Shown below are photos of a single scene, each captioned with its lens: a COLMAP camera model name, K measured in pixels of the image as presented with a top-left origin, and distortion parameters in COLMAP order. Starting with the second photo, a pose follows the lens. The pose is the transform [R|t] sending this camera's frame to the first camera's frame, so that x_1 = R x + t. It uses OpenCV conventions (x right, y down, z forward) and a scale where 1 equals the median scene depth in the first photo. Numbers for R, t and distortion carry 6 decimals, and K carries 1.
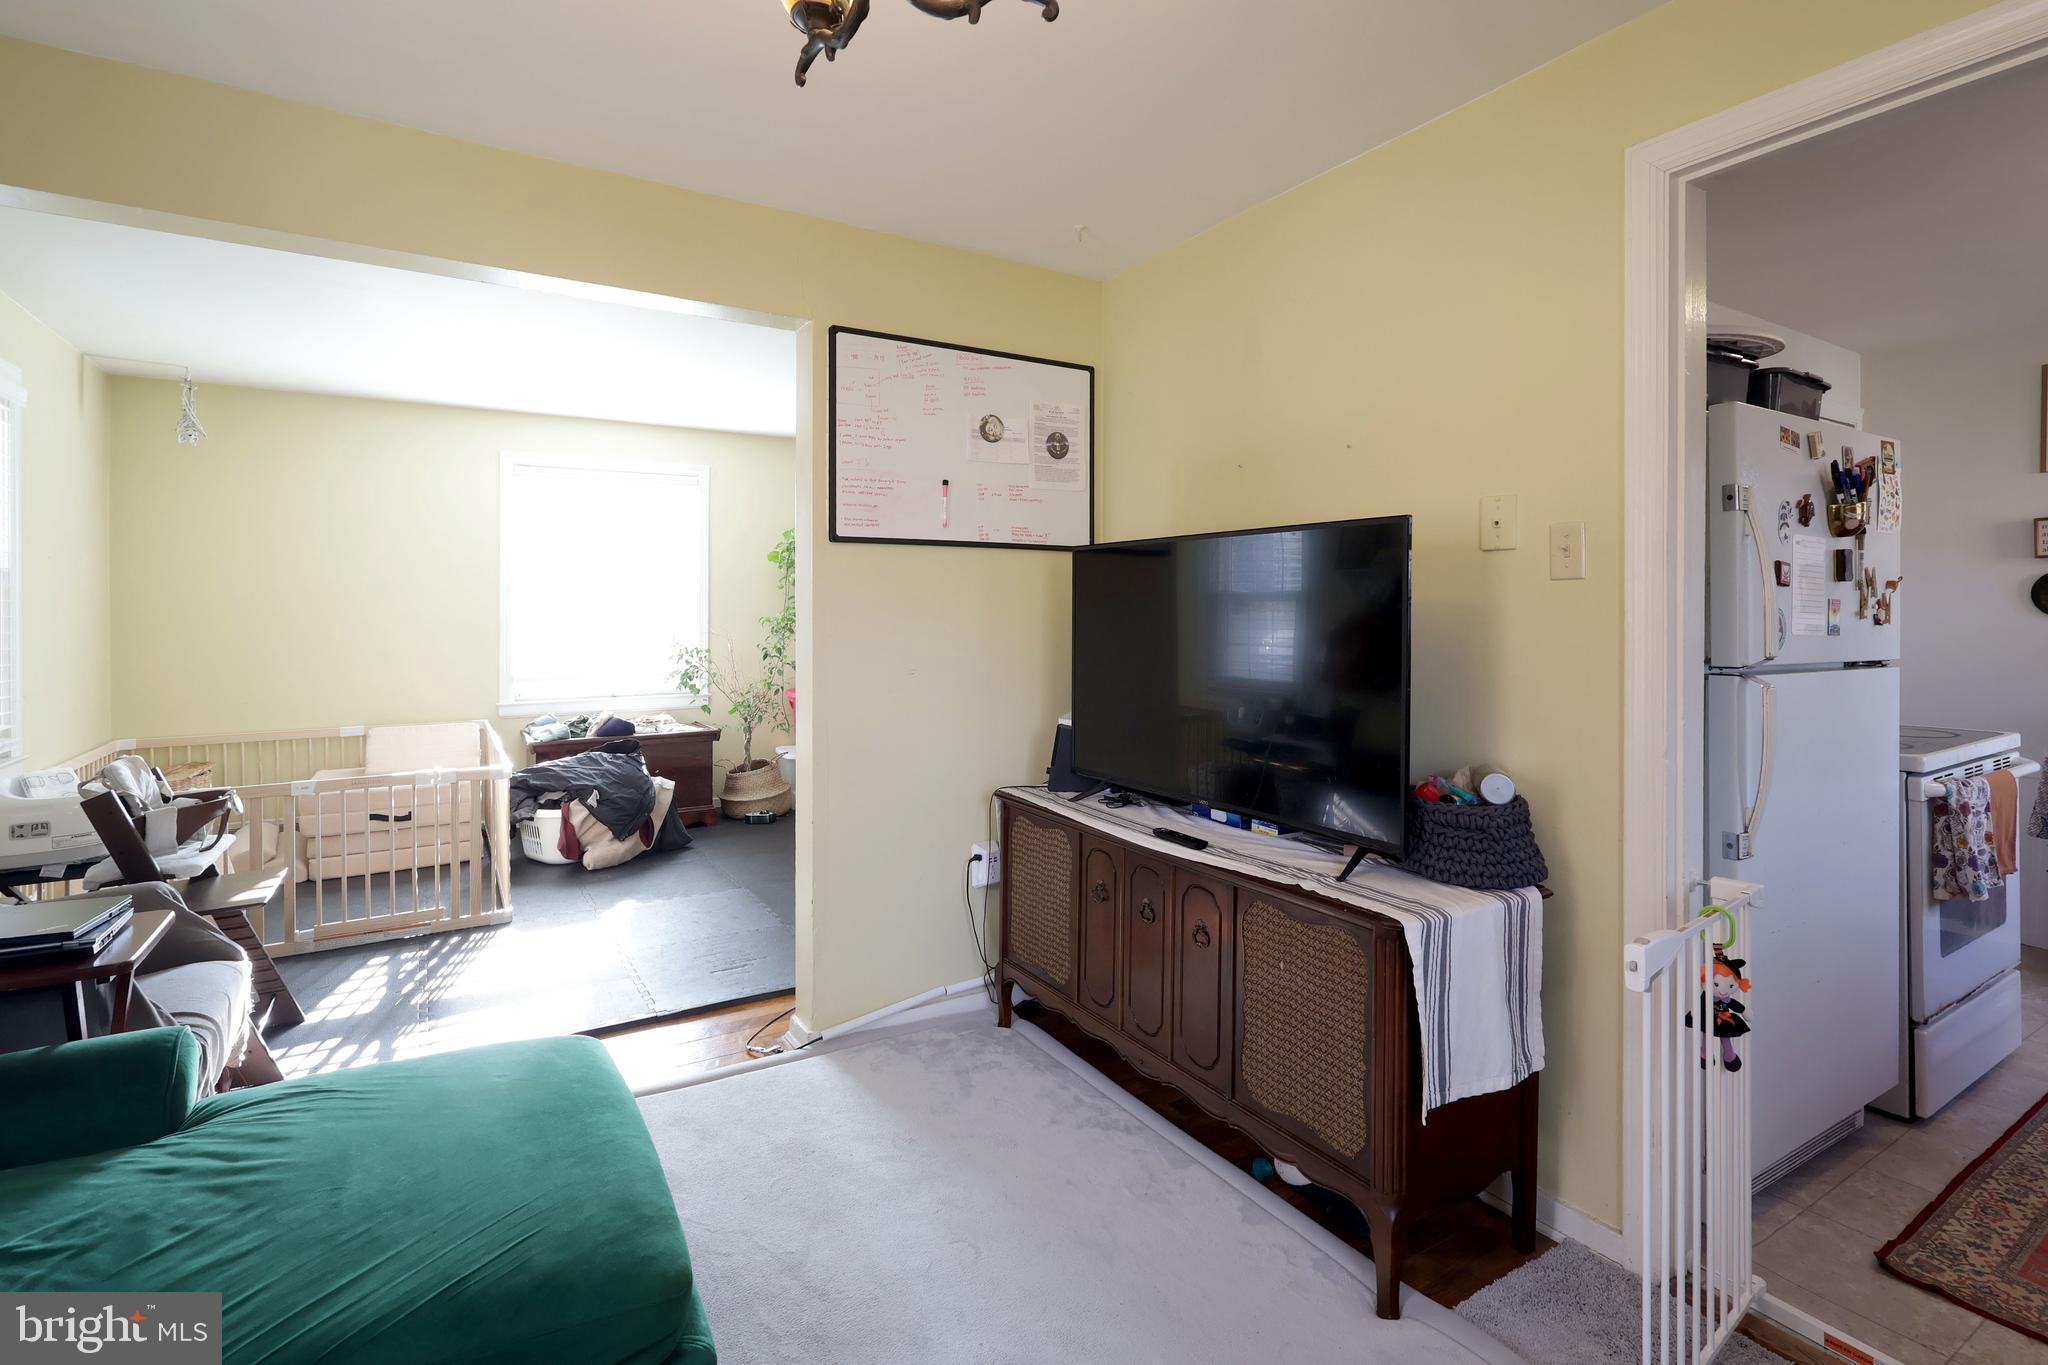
lens RADIAL K [[972.2, 0, 1029.2], [0, 972.2, 615.5], [0, 0, 1]] dist [-0.000455, -0.000305]
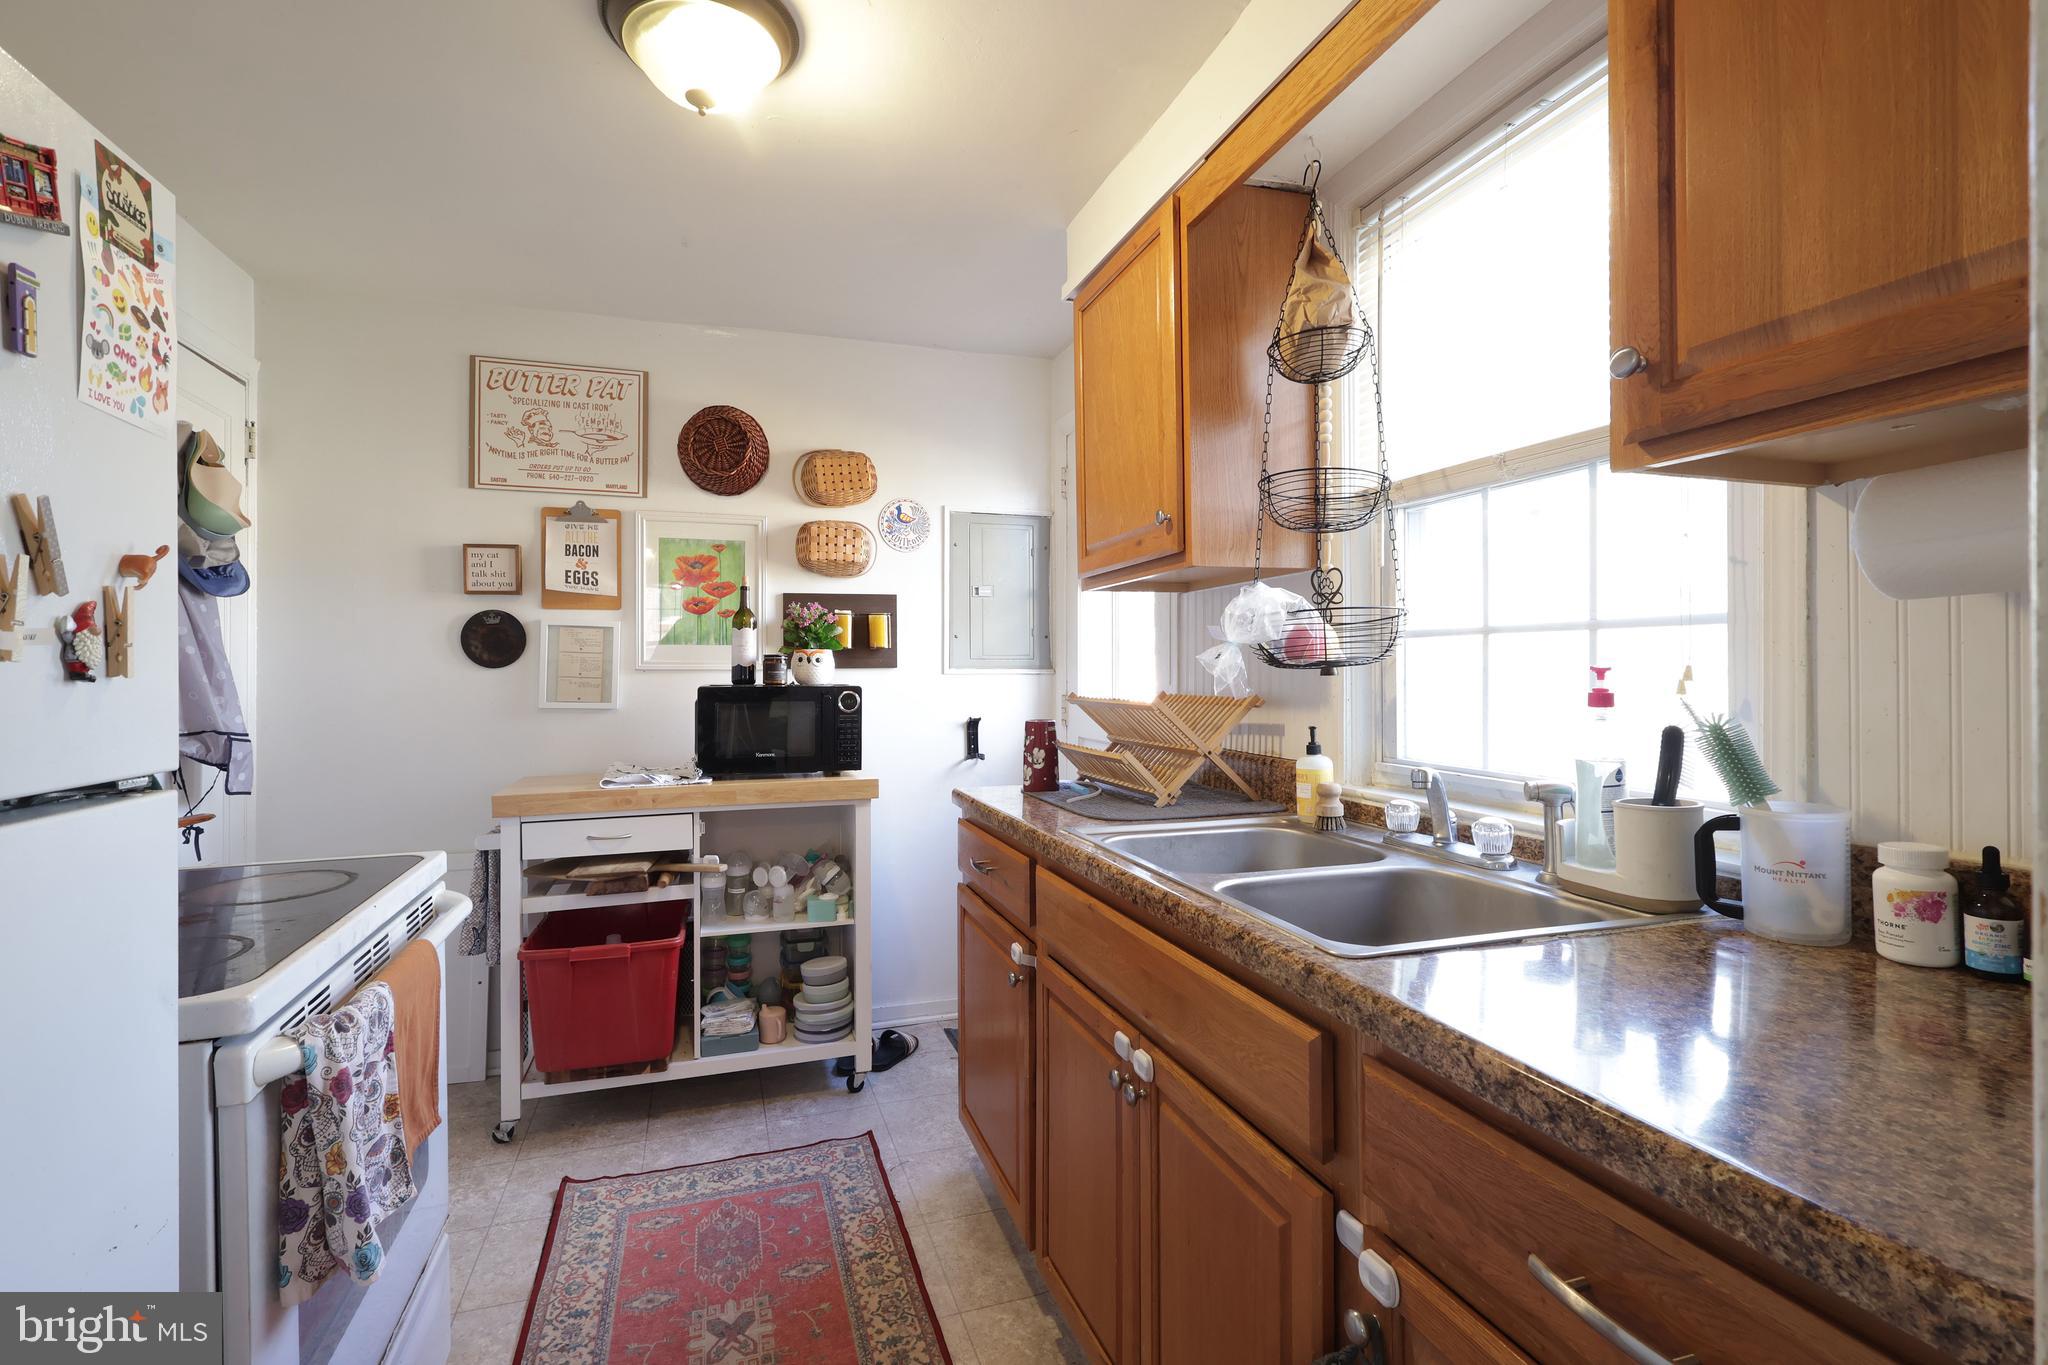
lens RADIAL K [[975.2, 0, 1024.0], [0, 975.2, 682.5], [0, 0, 1]] dist [0.001118, 0.000436]
pose [[0.246260, -0.011788, 0.969132, 0.595261], [-0.000544, 0.999924, 0.012301, 0.005870], [-0.969204, -0.003557, 0.246235, 0.572796]]
